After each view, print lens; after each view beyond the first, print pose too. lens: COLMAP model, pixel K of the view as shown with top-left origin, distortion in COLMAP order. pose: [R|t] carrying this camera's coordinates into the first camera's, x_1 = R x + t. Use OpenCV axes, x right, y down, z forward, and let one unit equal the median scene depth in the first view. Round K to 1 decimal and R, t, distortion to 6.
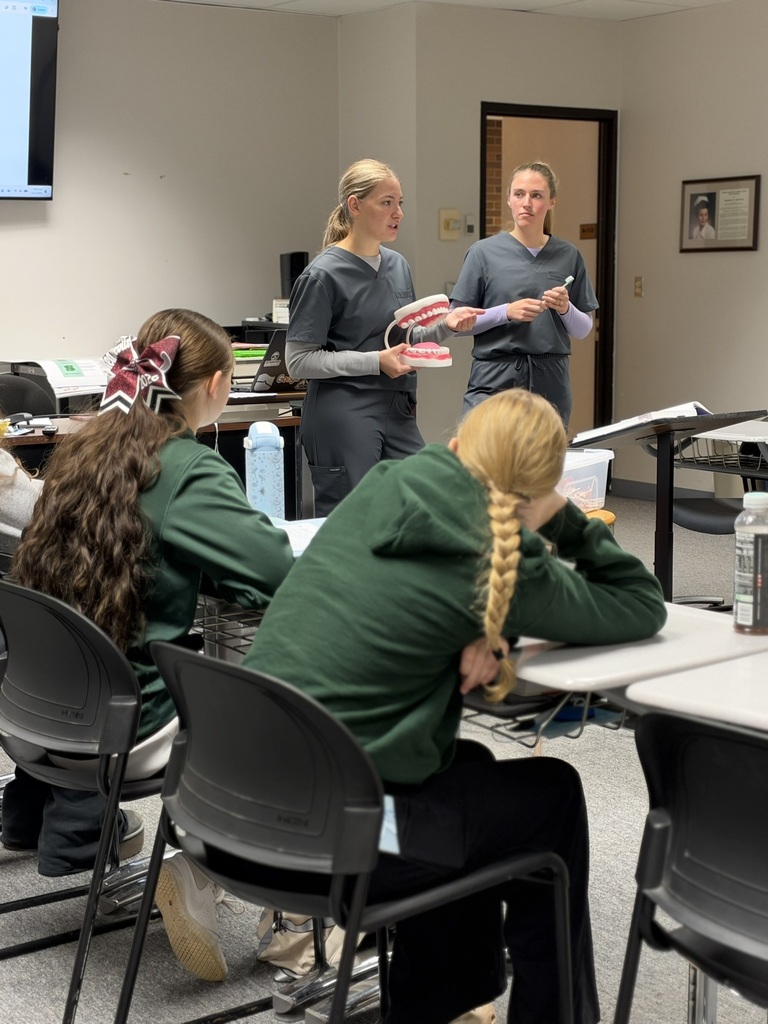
lens RADIAL K [[1866.2, 0, 388.0], [0, 1866.2, 521.6], [0, 0, 1]] dist [0.270317, 0.000000]
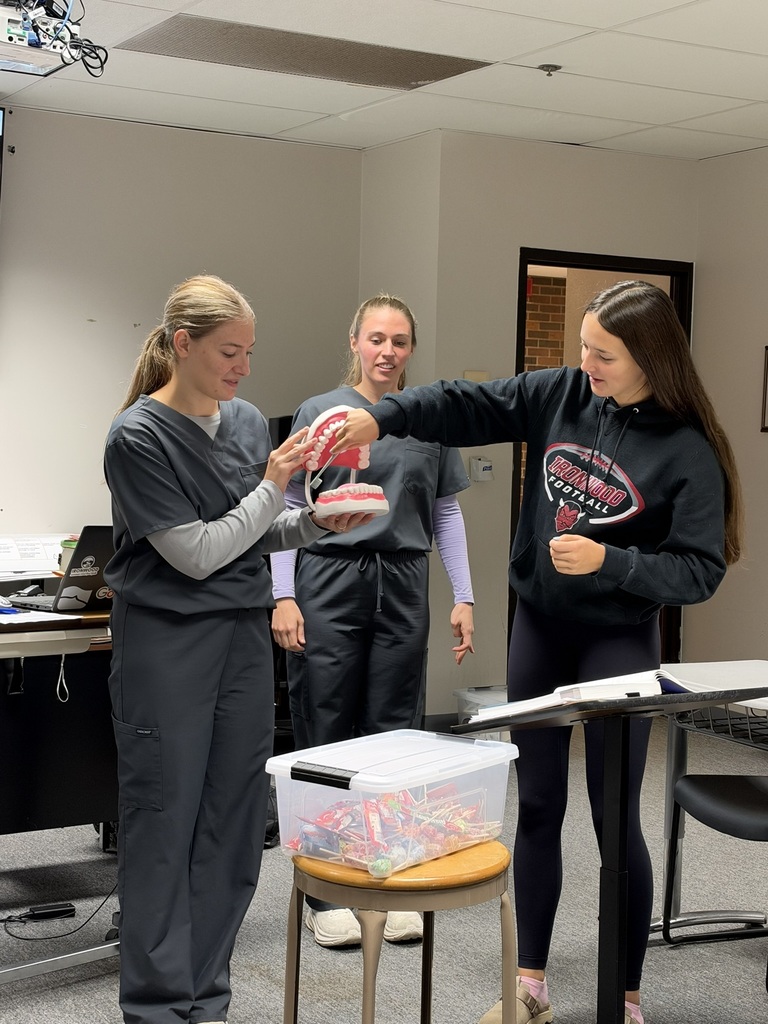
lens RADIAL K [[1795.1, 0, 380.7], [0, 1795.1, 511.5], [0, 0, 1]] dist [0.262427, 0.000000]
pose [[0.994629, 0.034402, -0.097621, 0.113747], [-0.042963, 0.995282, -0.086994, -0.053254], [0.094167, 0.090720, 0.991414, 0.340333]]
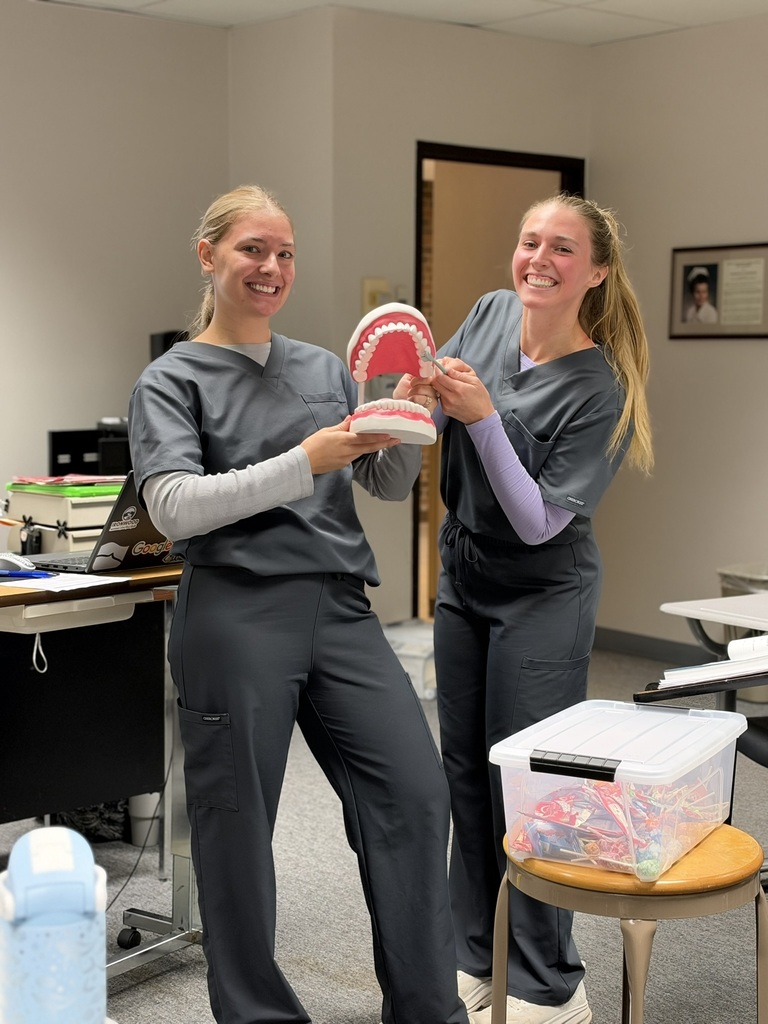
lens RADIAL K [[1866.2, 0, 410.4], [0, 1866.2, 518.0], [0, 0, 1]] dist [0.270317, 0.000000]
pose [[0.997169, 0.004228, 0.075068, -0.016043], [-0.001231, 0.999202, -0.039926, -0.063432], [-0.075177, 0.039720, 0.996379, 0.400660]]
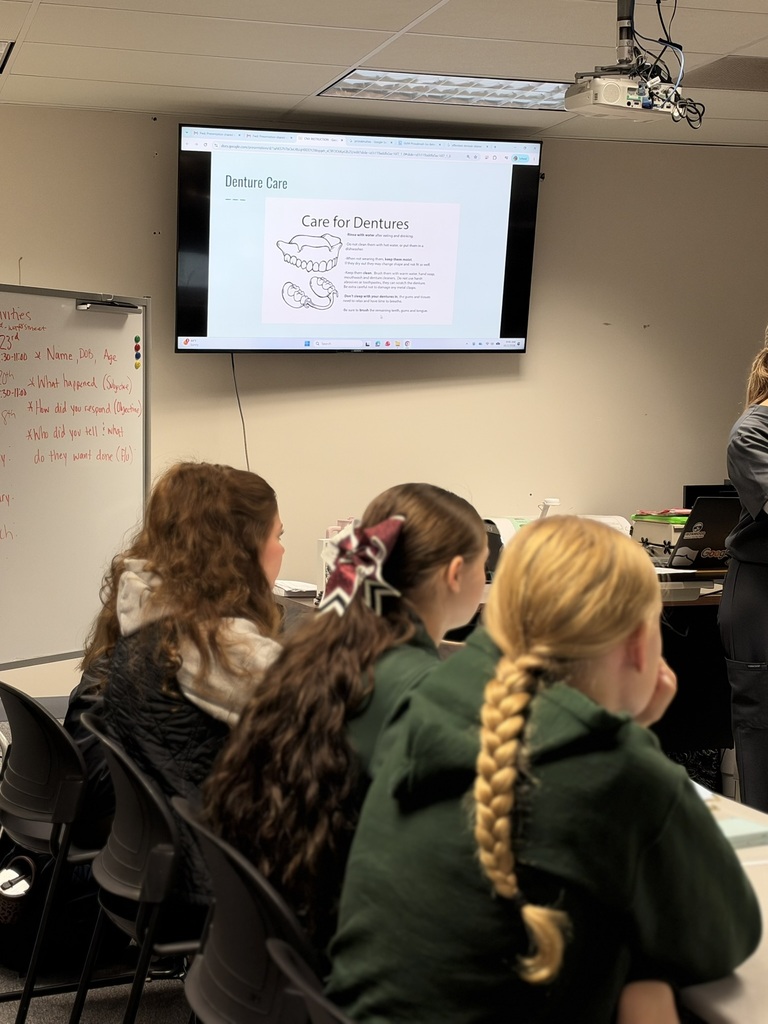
lens RADIAL K [[1866.2, 0, 423.3], [0, 1866.2, 514.6], [0, 0, 1]] dist [0.270317, 0.000000]
pose [[0.959494, 0.026421, -0.280486, 0.060091], [-0.049538, 0.995903, -0.075651, -0.022884], [0.277338, 0.086481, 0.956872, 0.142793]]
